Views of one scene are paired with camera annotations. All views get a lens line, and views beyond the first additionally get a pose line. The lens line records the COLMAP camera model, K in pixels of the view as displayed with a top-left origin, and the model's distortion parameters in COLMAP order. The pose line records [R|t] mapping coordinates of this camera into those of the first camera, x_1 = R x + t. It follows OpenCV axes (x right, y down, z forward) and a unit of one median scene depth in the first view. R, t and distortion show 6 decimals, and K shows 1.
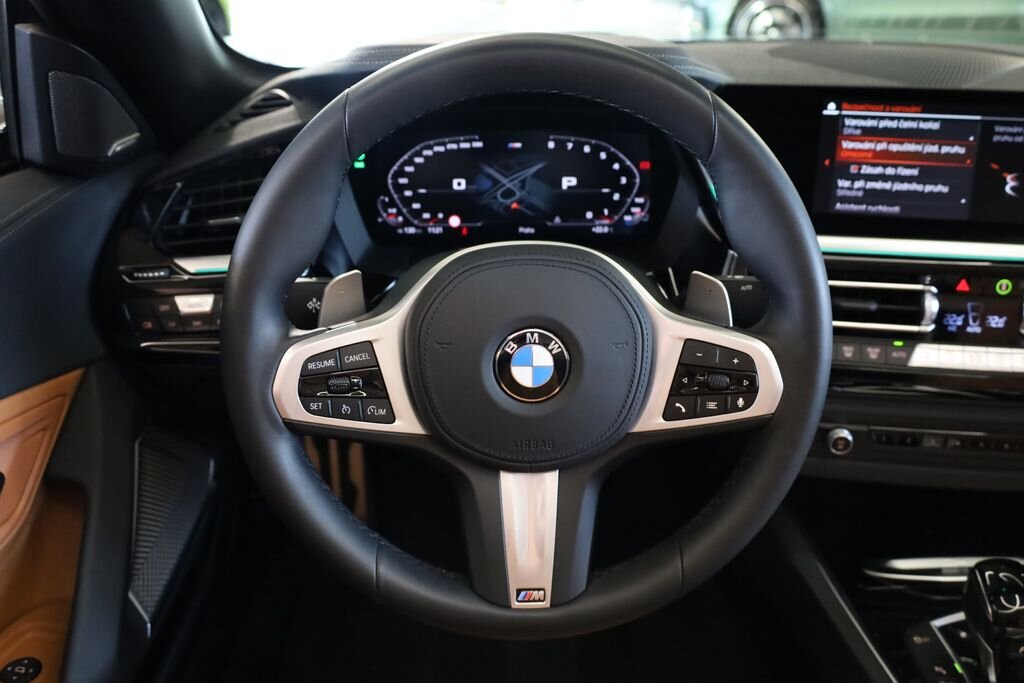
lens RADIAL K [[784.9, 0, 513.7], [0, 784.9, 345.6], [0, 0, 1]] dist [-0.025562, 0.004021]
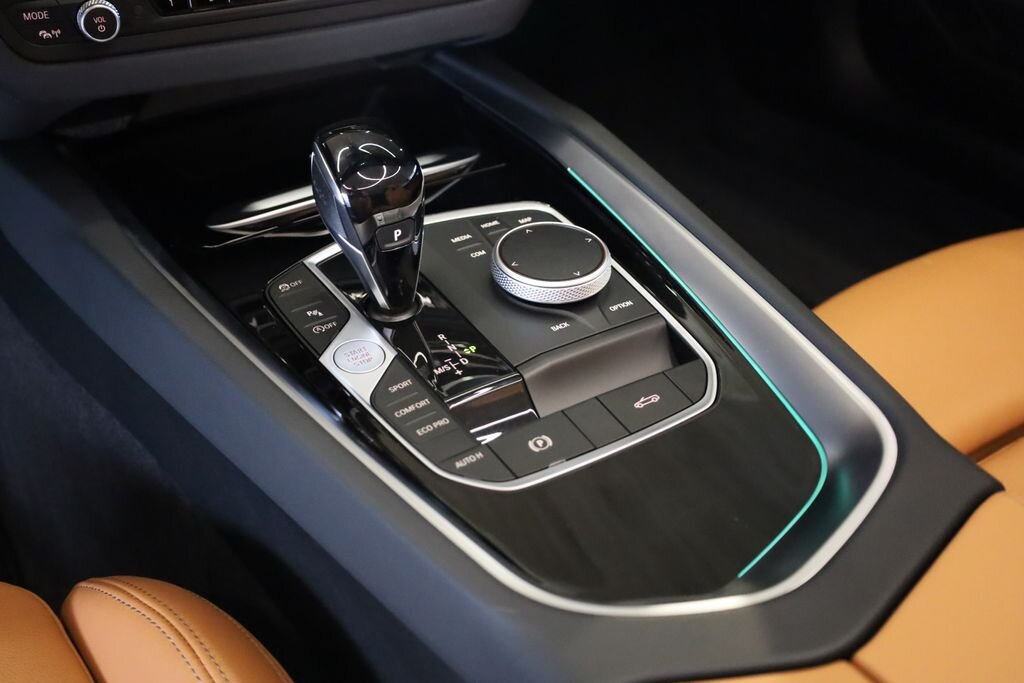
lens RADIAL K [[1228.3, 0, 522.9], [0, 1228.3, 339.2], [0, 0, 1]] dist [-0.005067, 0.000000]
pose [[0.854662, -0.297917, 0.425204, 0.209069], [0.229905, 0.951477, 0.204537, 0.220771], [-0.465507, -0.077054, 0.881684, 0.008101]]
